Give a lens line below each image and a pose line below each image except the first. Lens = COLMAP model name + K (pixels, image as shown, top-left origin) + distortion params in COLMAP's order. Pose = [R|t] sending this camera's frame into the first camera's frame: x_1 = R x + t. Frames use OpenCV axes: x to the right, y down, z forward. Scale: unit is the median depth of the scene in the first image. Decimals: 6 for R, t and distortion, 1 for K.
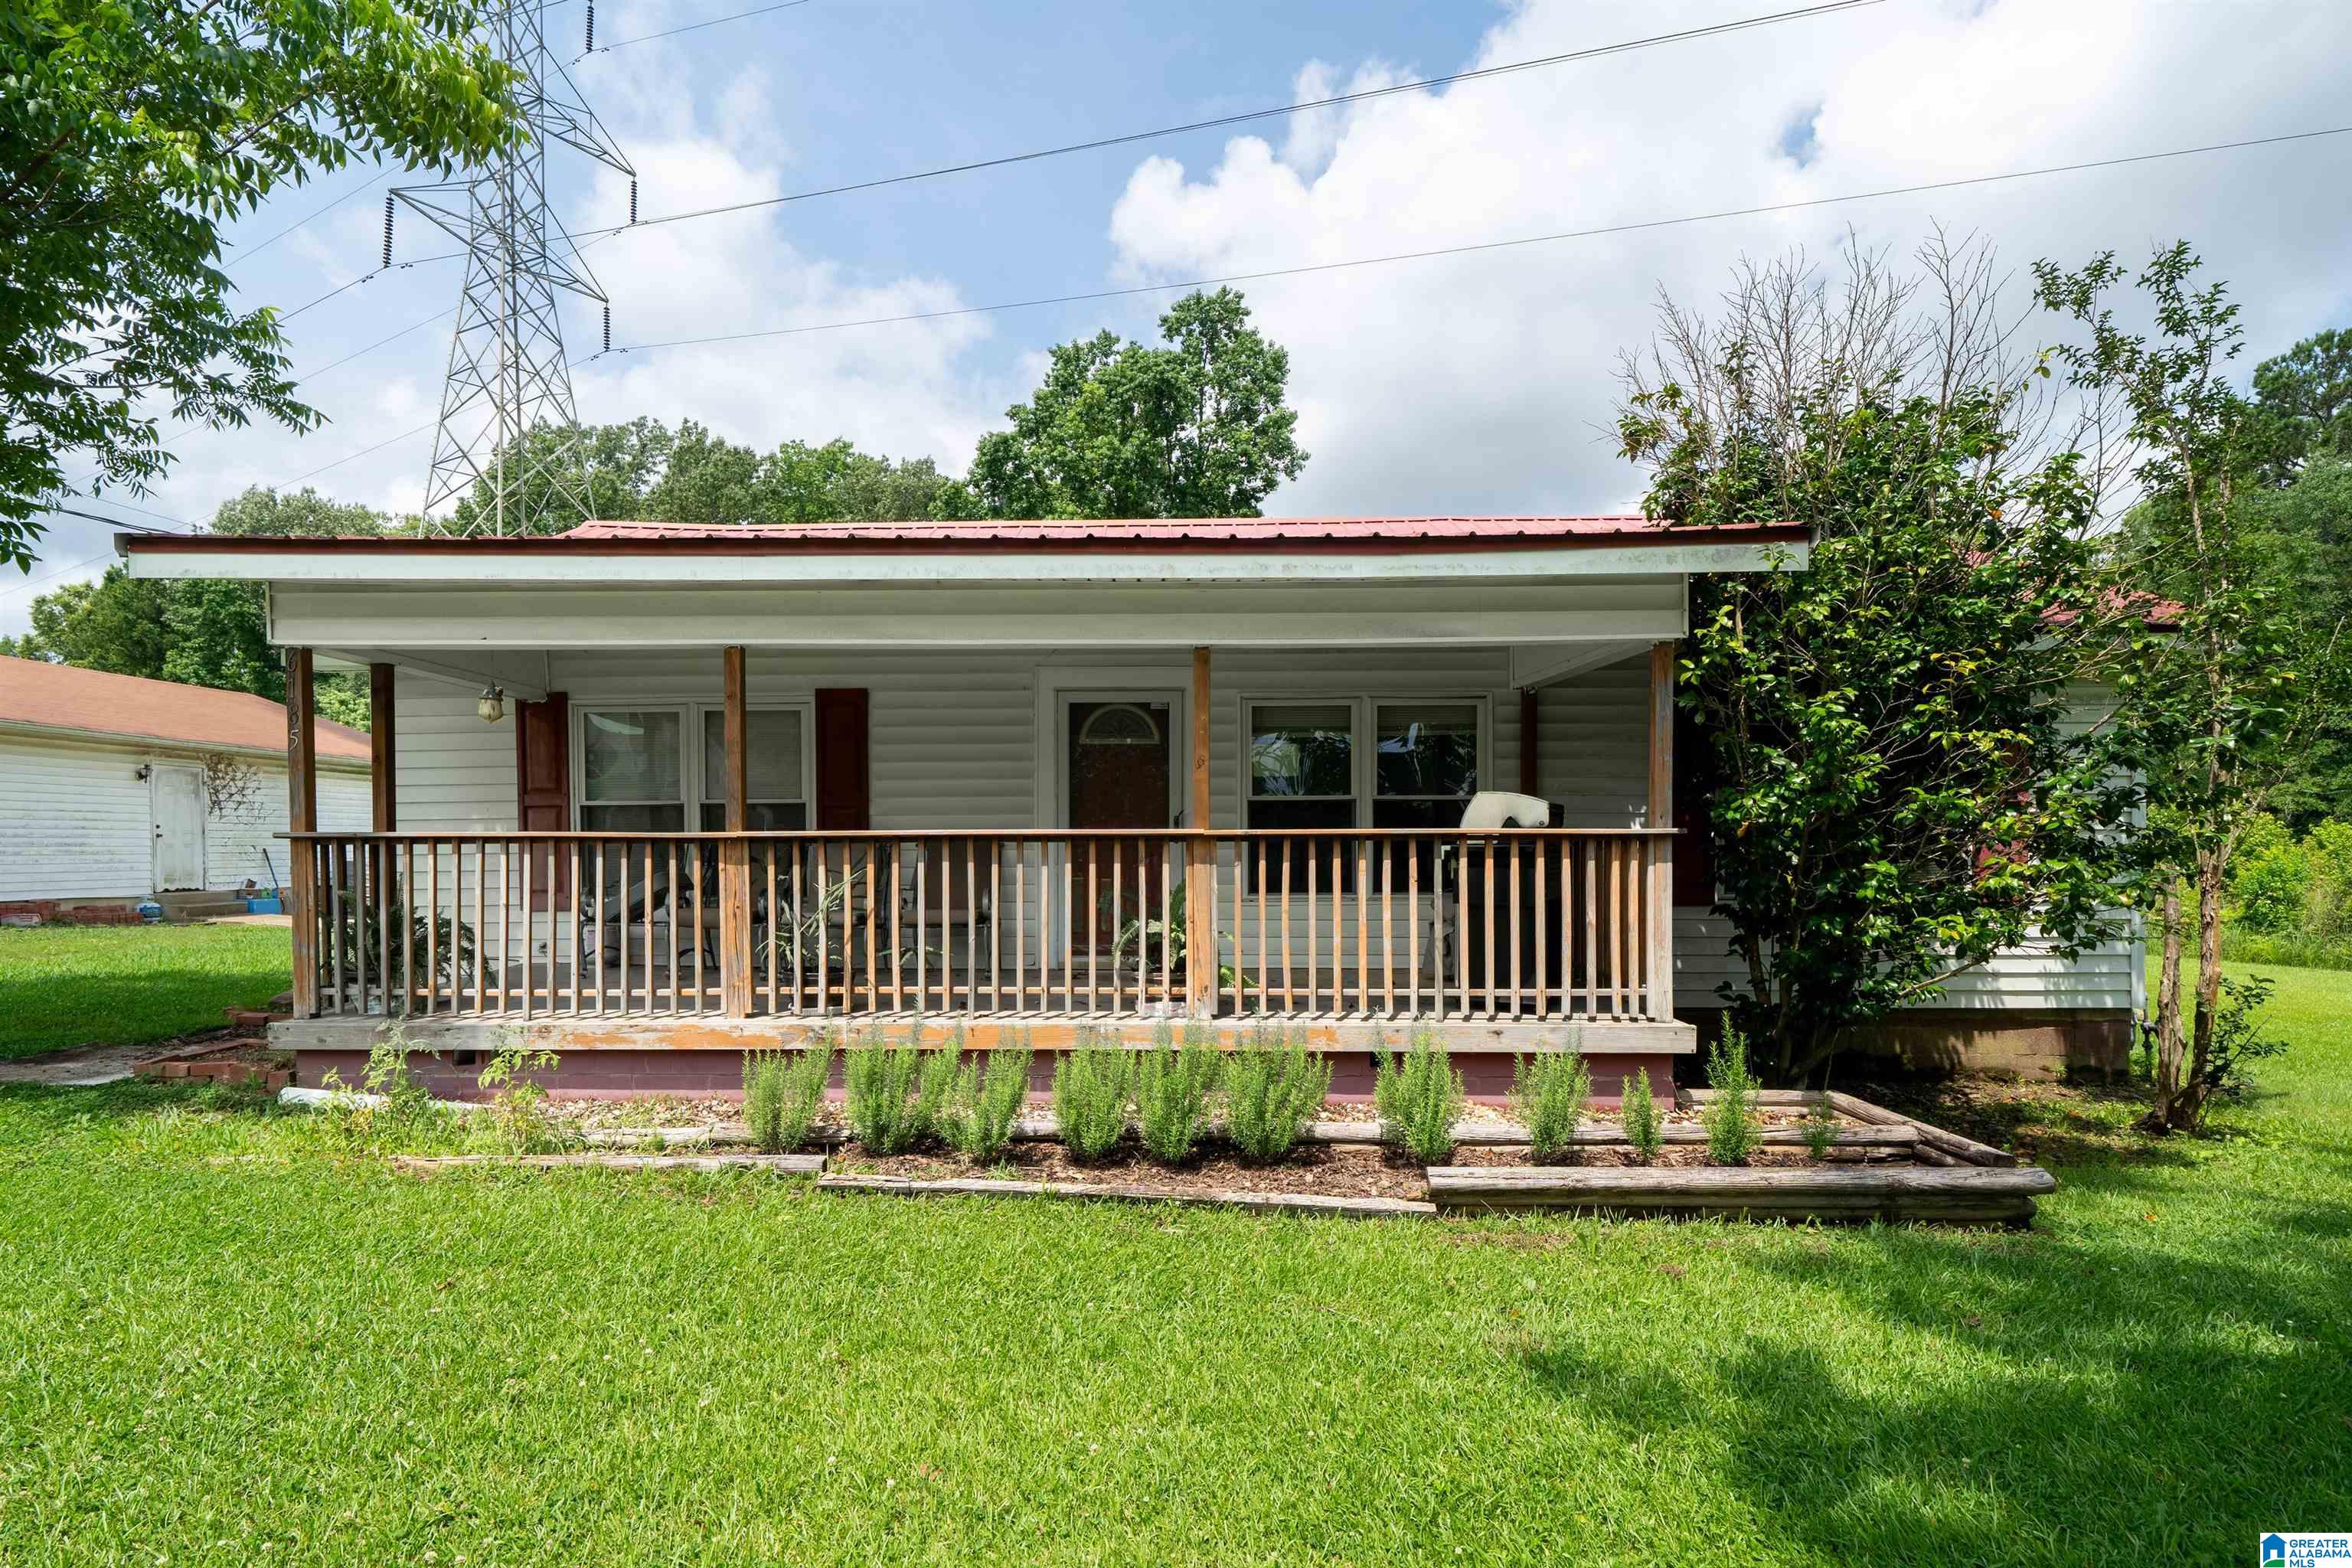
lens RADIAL K [[1102.9, 0, 1170.7], [0, 1102.9, 853.0], [0, 0, 1]] dist [0.011735, 0.000252]
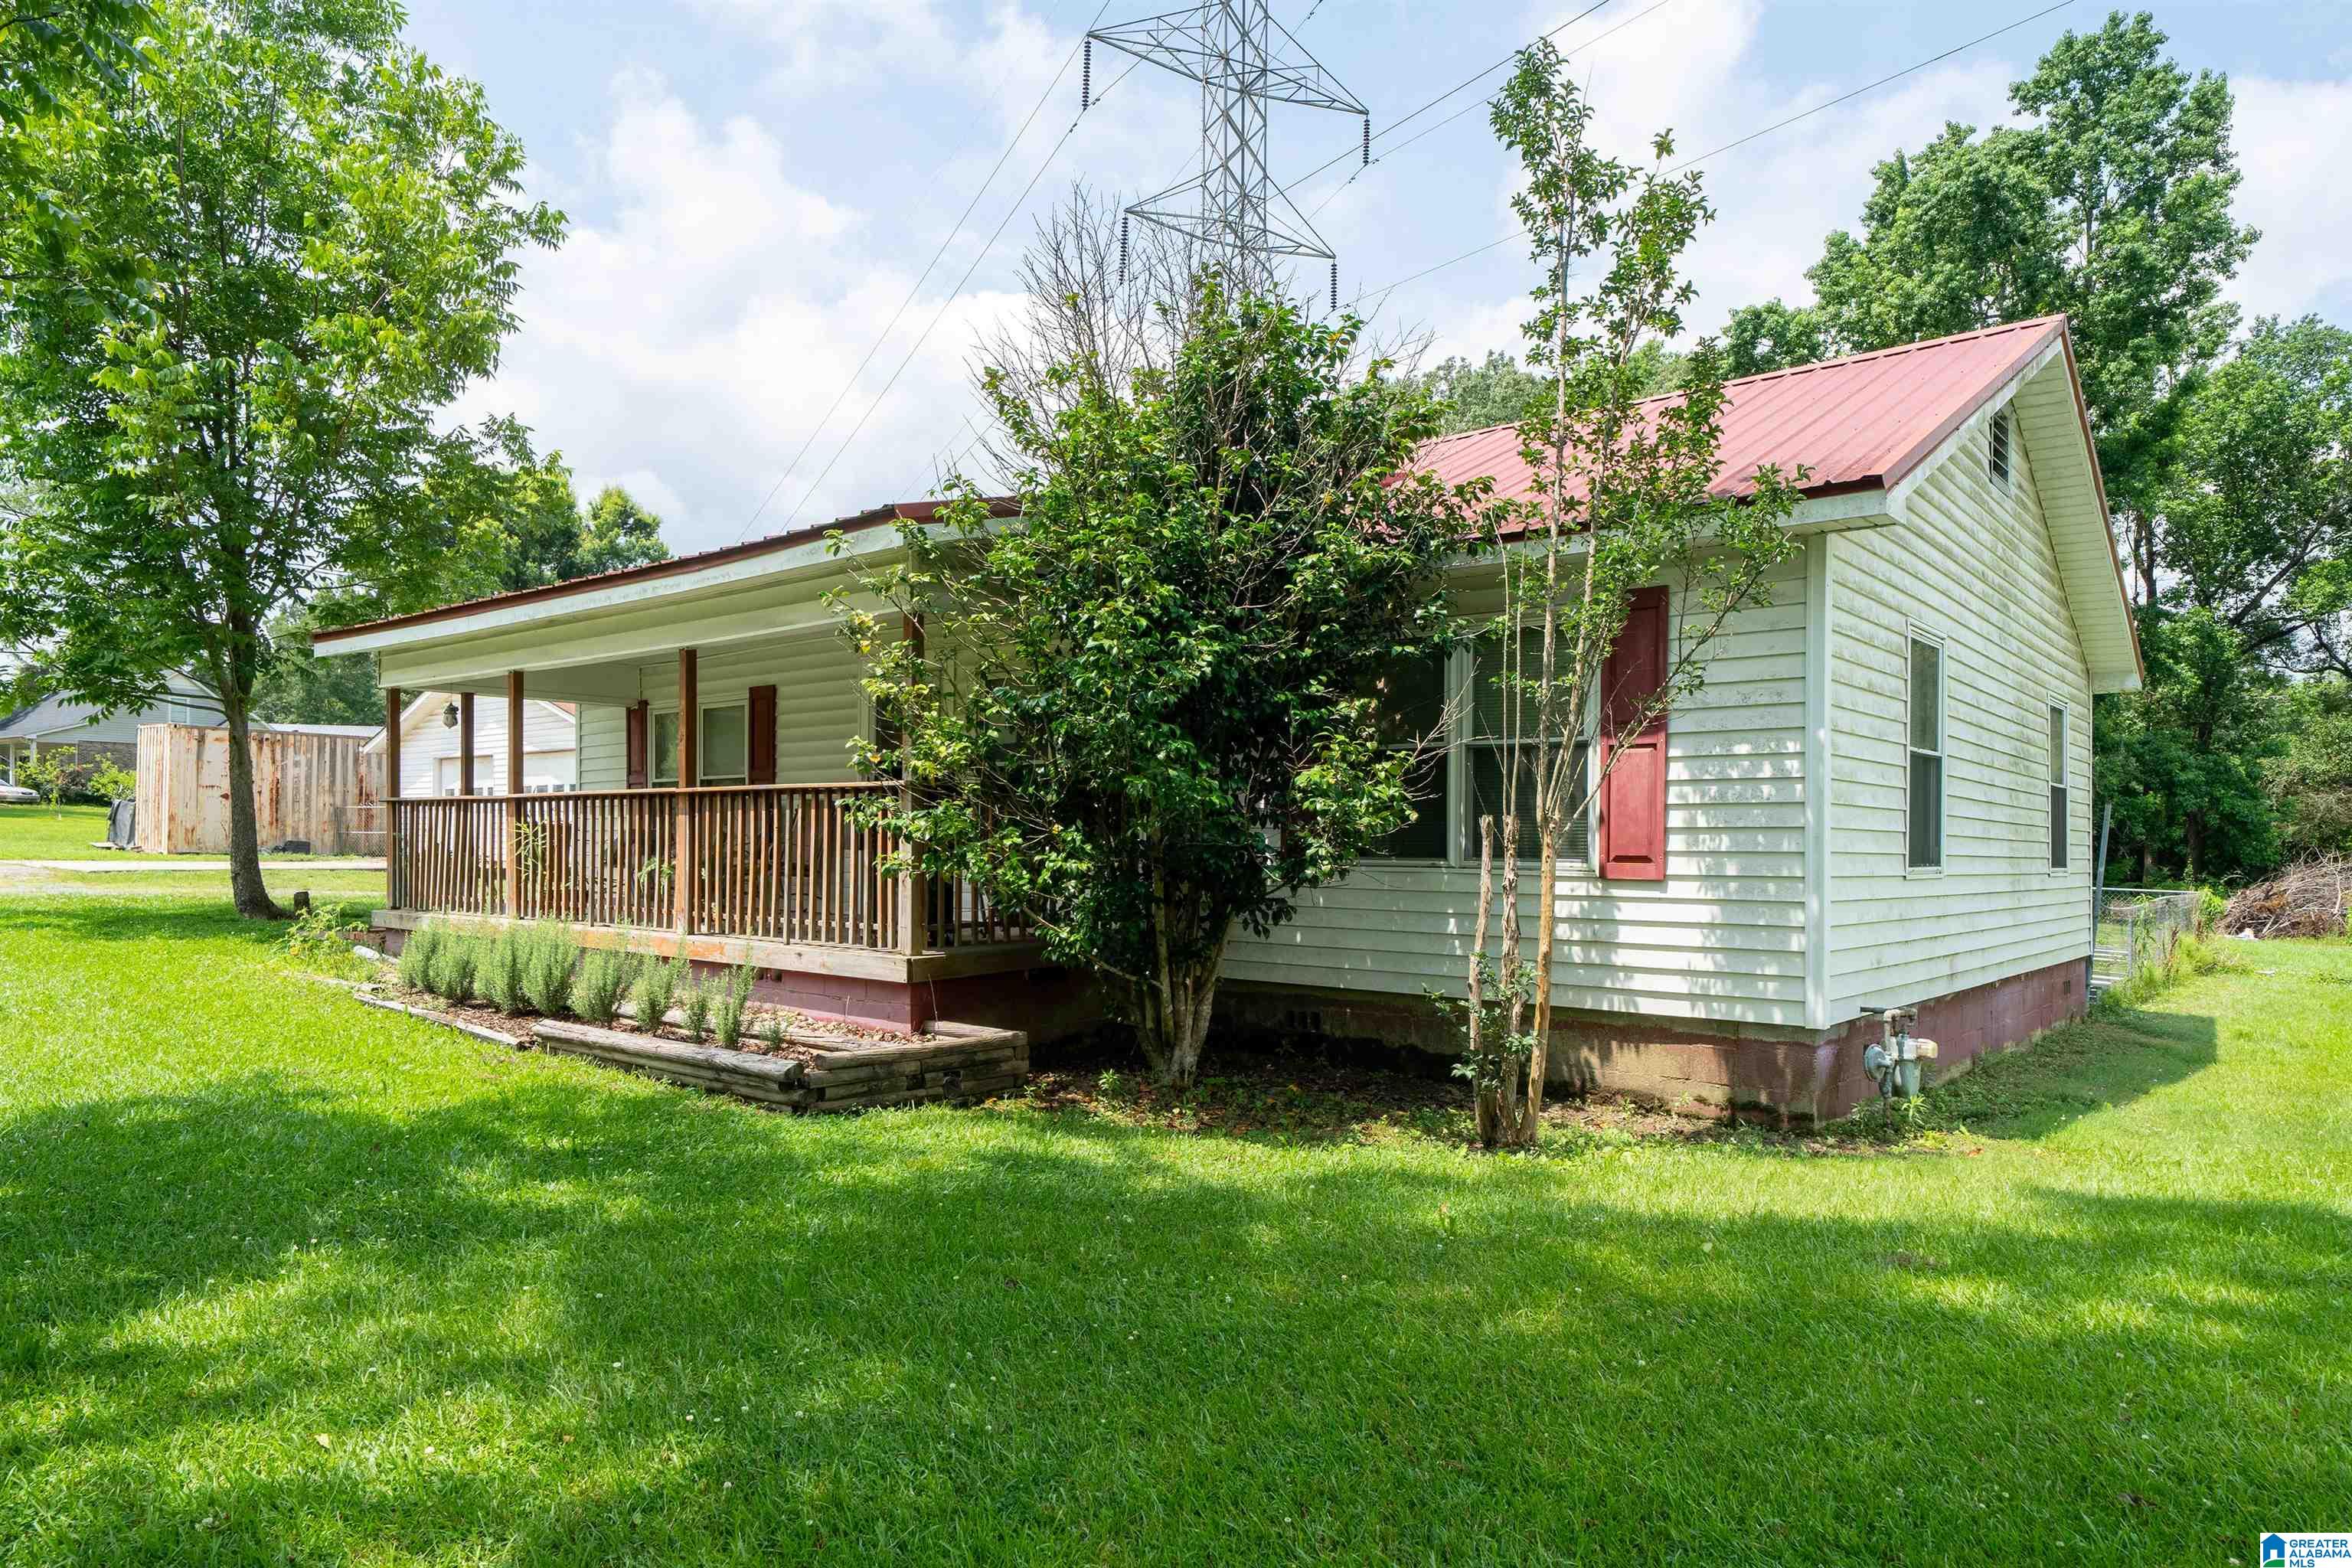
lens RADIAL K [[1433.6, 0, 1233.3], [0, 1433.6, 836.7], [0, 0, 1]] dist [-0.009347, -0.002860]
pose [[0.797810, 0.004455, -0.602892, 1.114303], [-0.015855, 0.999782, -0.013593, 0.035322], [0.602700, 0.020403, 0.797707, 0.041522]]
